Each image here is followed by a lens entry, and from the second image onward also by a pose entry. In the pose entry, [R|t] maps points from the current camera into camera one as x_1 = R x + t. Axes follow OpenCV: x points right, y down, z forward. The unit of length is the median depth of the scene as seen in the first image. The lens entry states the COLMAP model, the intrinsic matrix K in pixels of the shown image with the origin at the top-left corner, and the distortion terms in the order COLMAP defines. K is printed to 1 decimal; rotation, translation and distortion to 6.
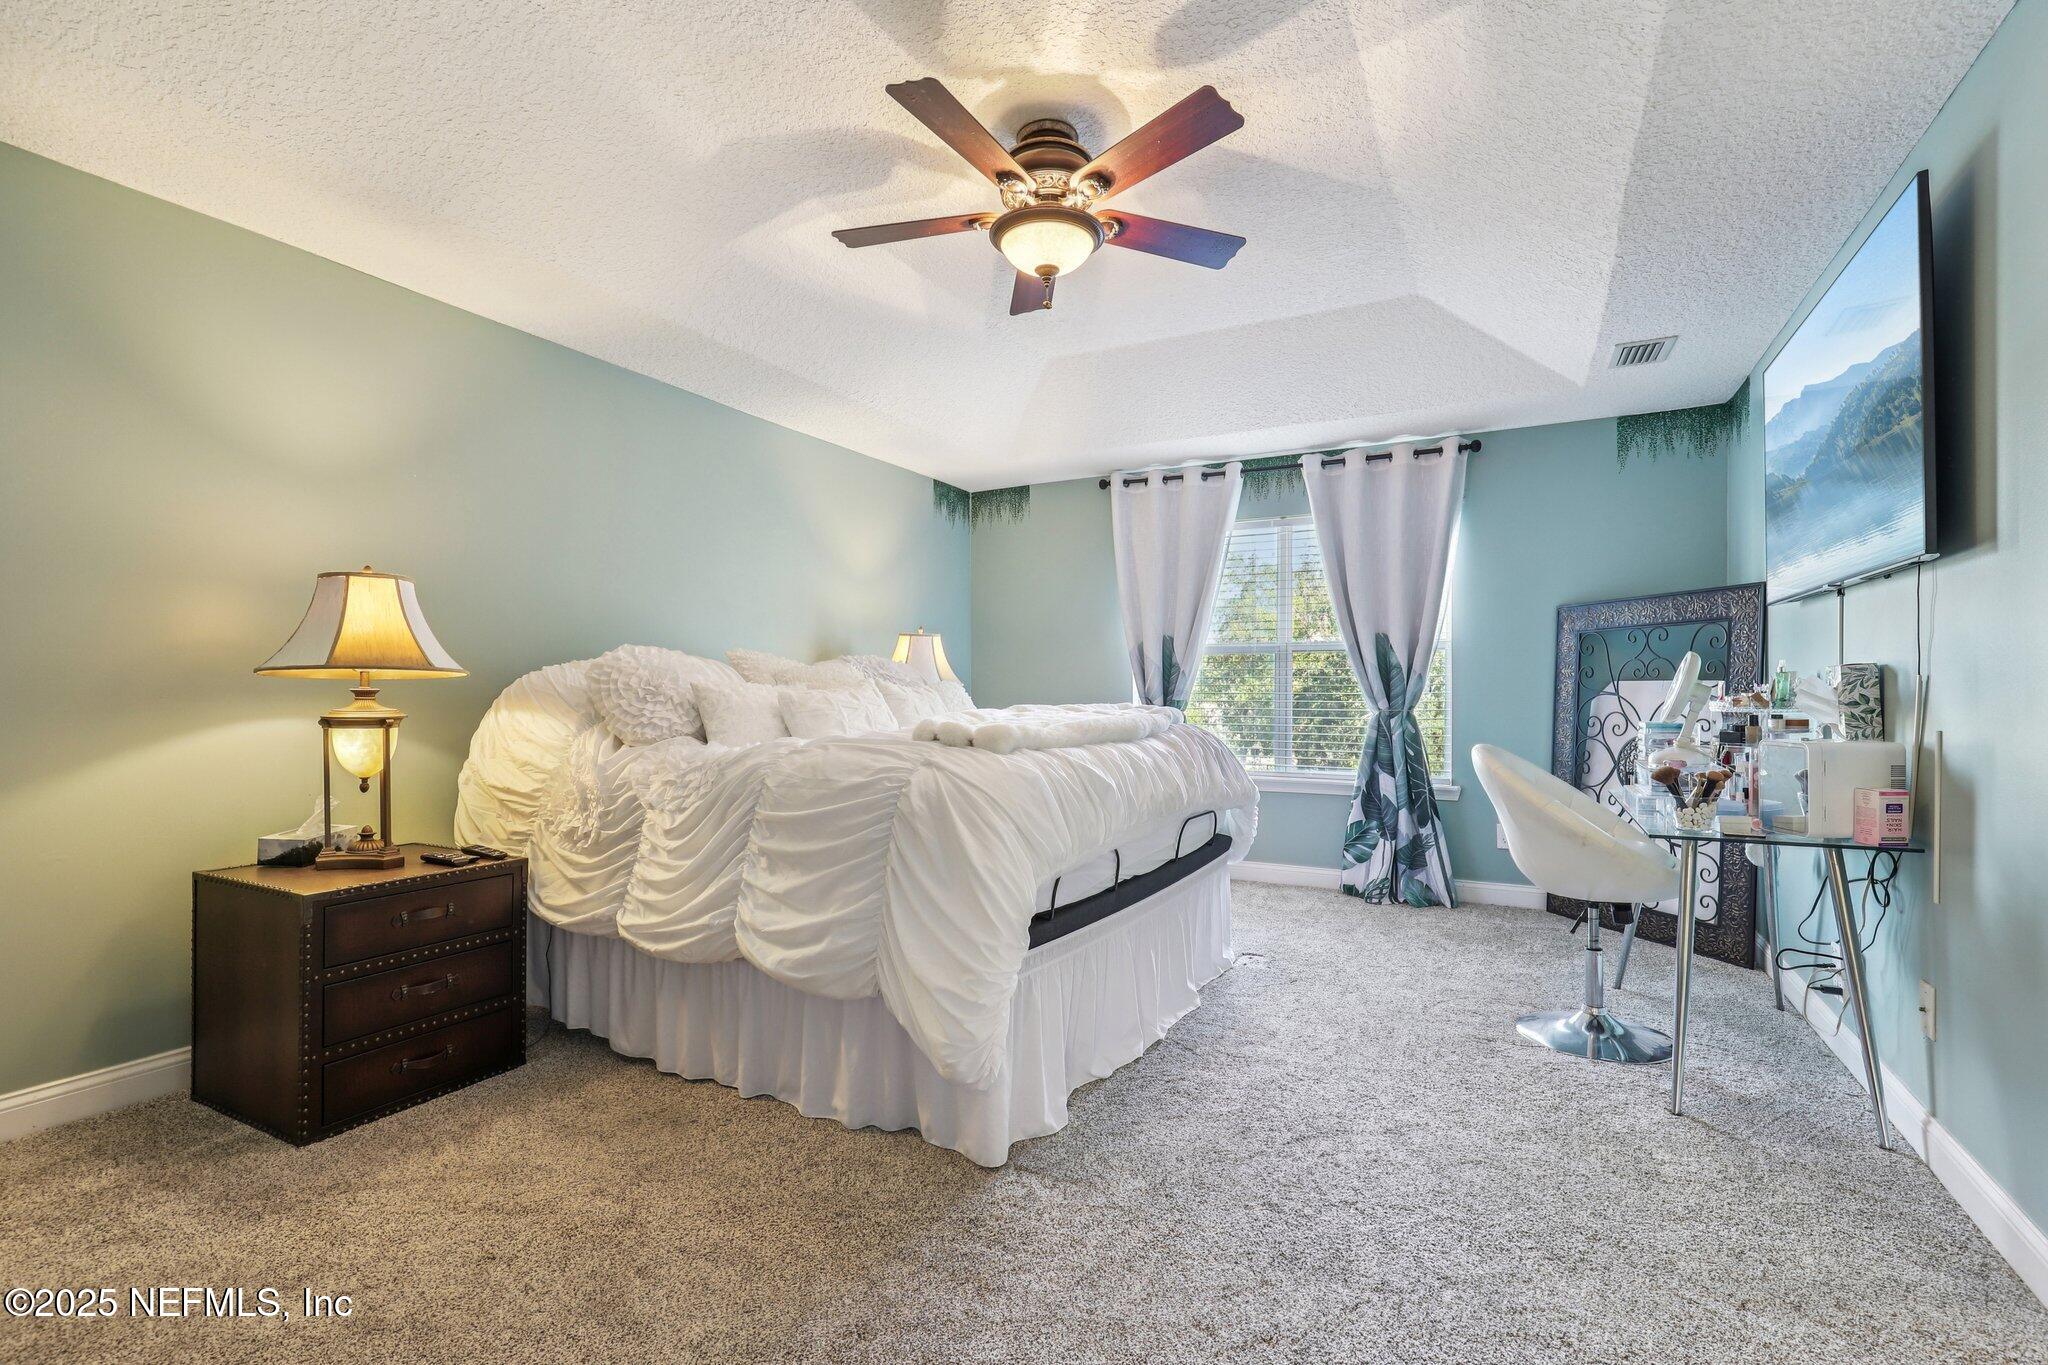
lens RADIAL K [[935.3, 0, 1032.2], [0, 935.3, 691.9], [0, 0, 1]] dist [0.002829, -0.001762]
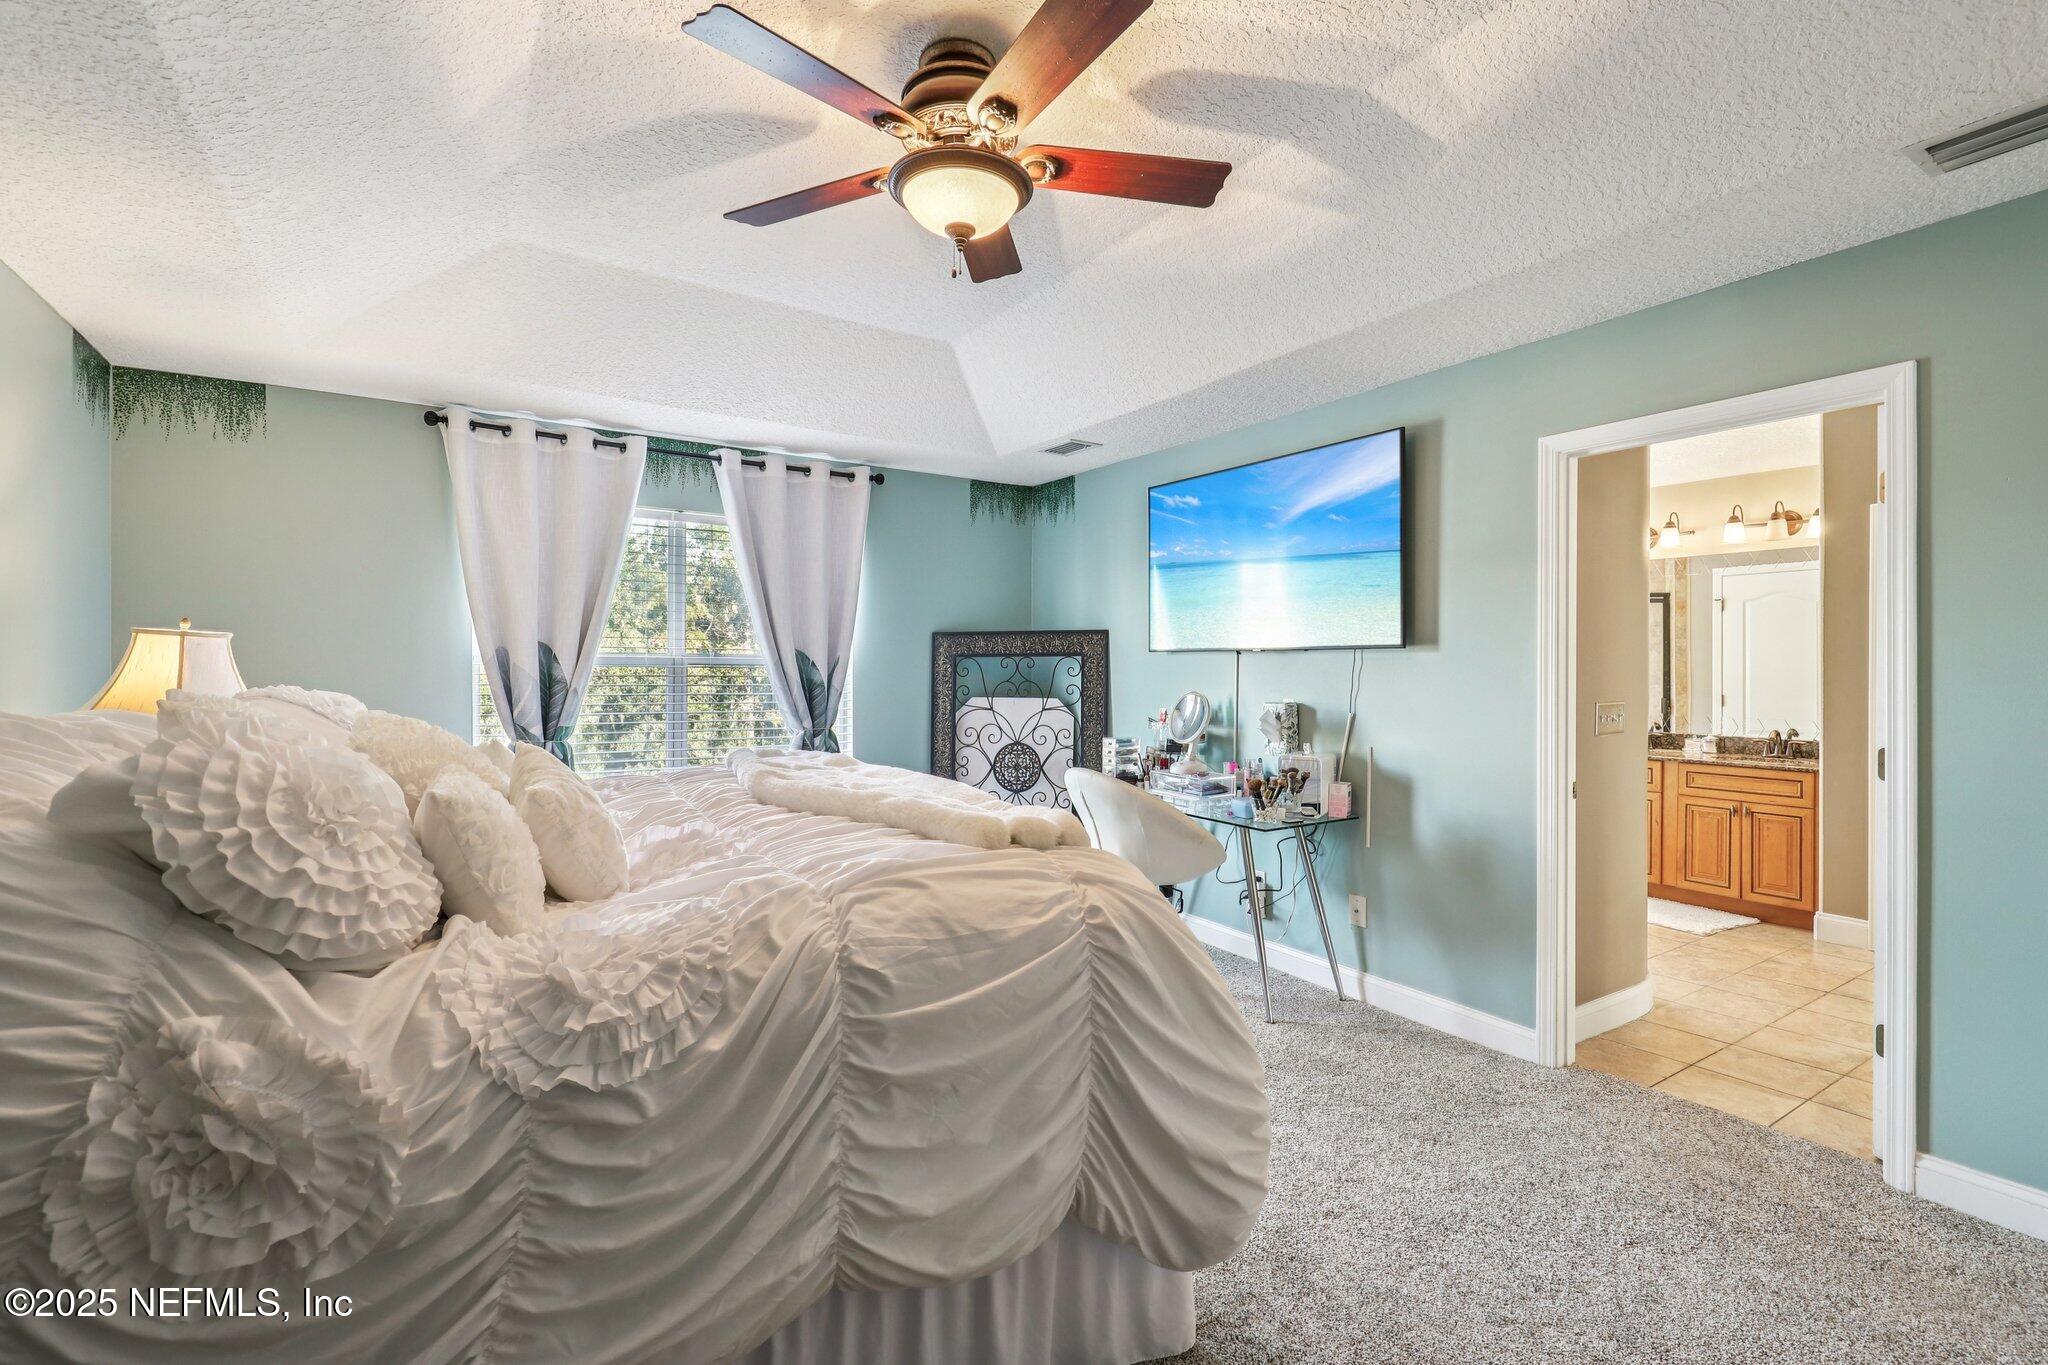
lens RADIAL K [[935.3, 0, 1035.5], [0, 935.3, 666.5], [0, 0, 1]] dist [0.002829, -0.001762]
pose [[0.472451, 0.002658, 0.881353, -0.375971], [-0.002550, 0.999995, -0.001649, -0.045260], [-0.881353, -0.001468, 0.472456, 0.326710]]
